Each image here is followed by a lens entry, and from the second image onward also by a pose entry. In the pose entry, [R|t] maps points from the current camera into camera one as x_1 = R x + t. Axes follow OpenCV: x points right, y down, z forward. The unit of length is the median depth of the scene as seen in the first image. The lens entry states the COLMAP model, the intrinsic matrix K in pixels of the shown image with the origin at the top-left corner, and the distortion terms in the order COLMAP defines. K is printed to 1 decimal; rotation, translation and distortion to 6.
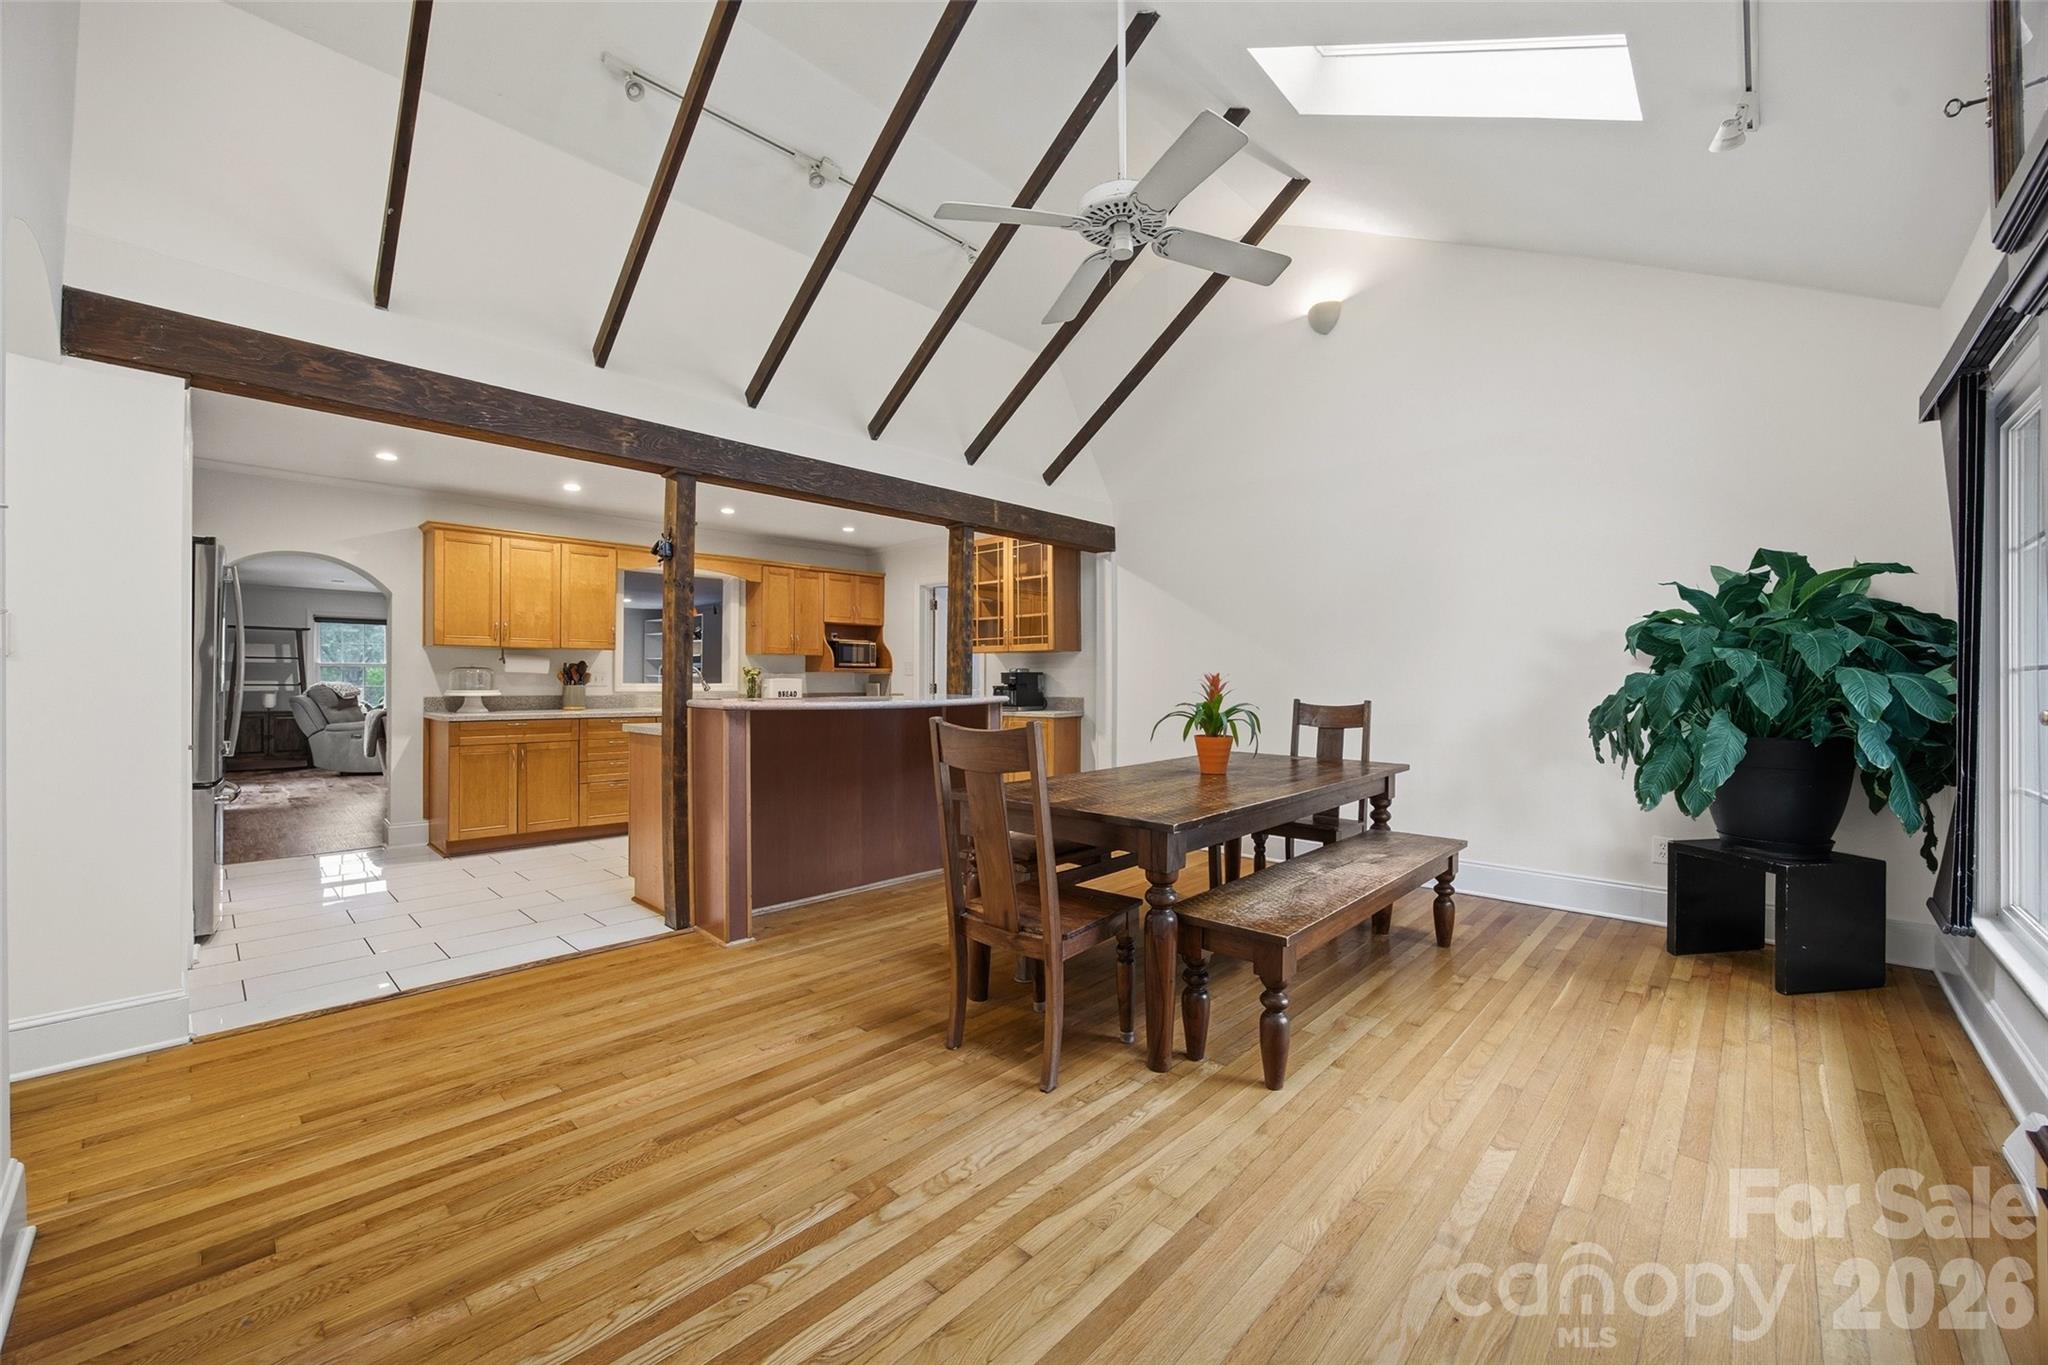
lens RADIAL K [[796.6, 0, 1024.0], [0, 796.6, 682.5], [0, 0, 1]] dist [-0.010264, 0.000150]
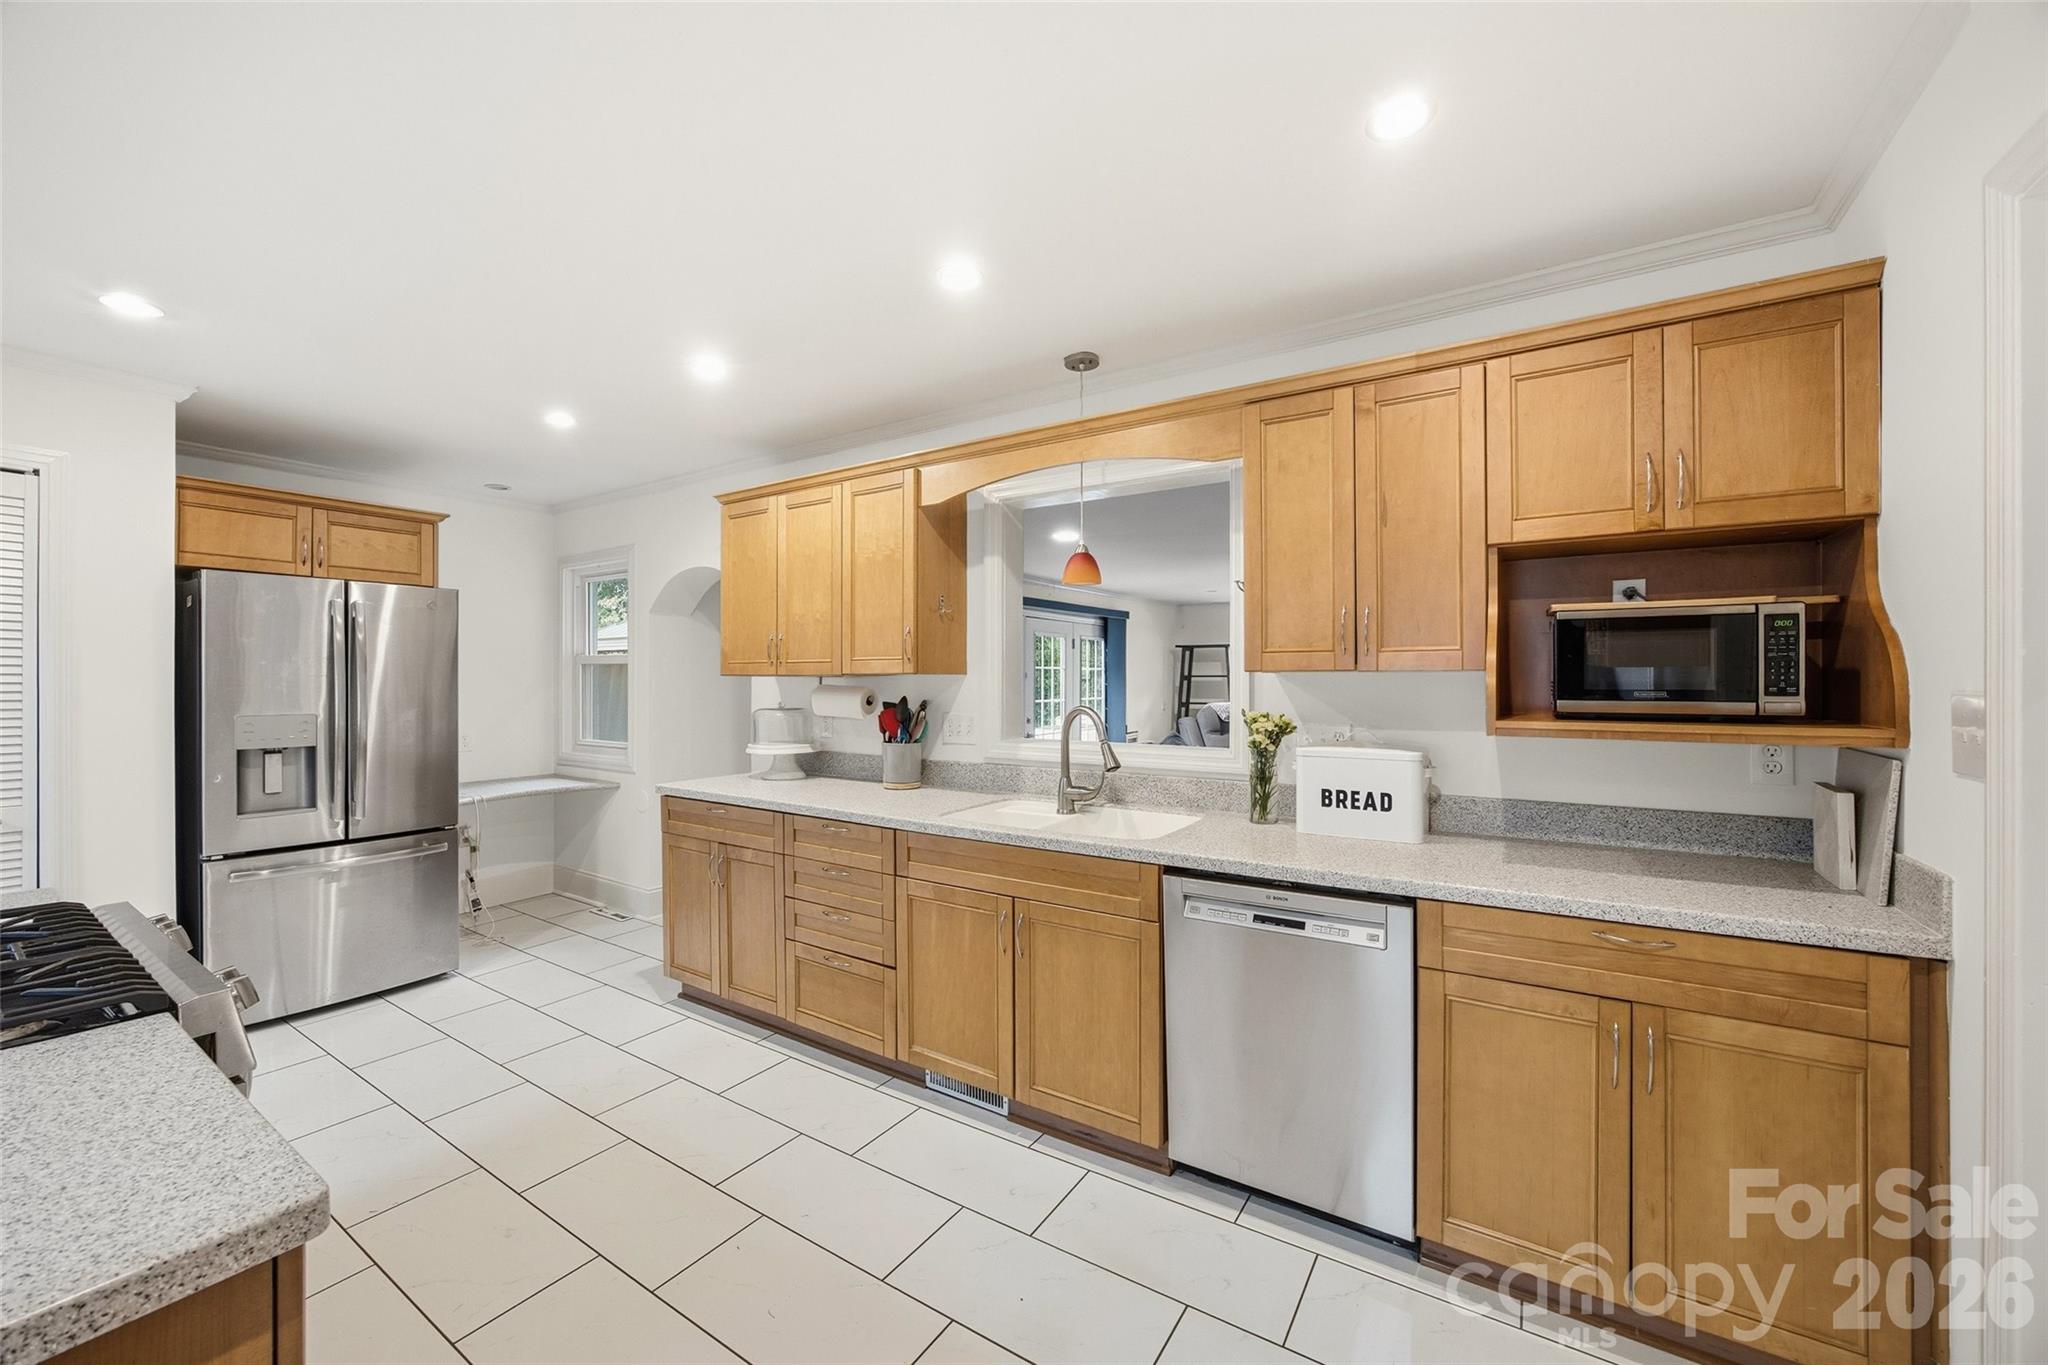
lens RADIAL K [[796.6, 0, 1024.0], [0, 796.6, 682.5], [0, 0, 1]] dist [-0.010264, 0.000150]
pose [[0.170714, 0.000041, -0.985321, -0.021855], [-0.004070, 0.999991, -0.000663, -0.035681], [0.985312, 0.004124, 0.170712, 0.972301]]
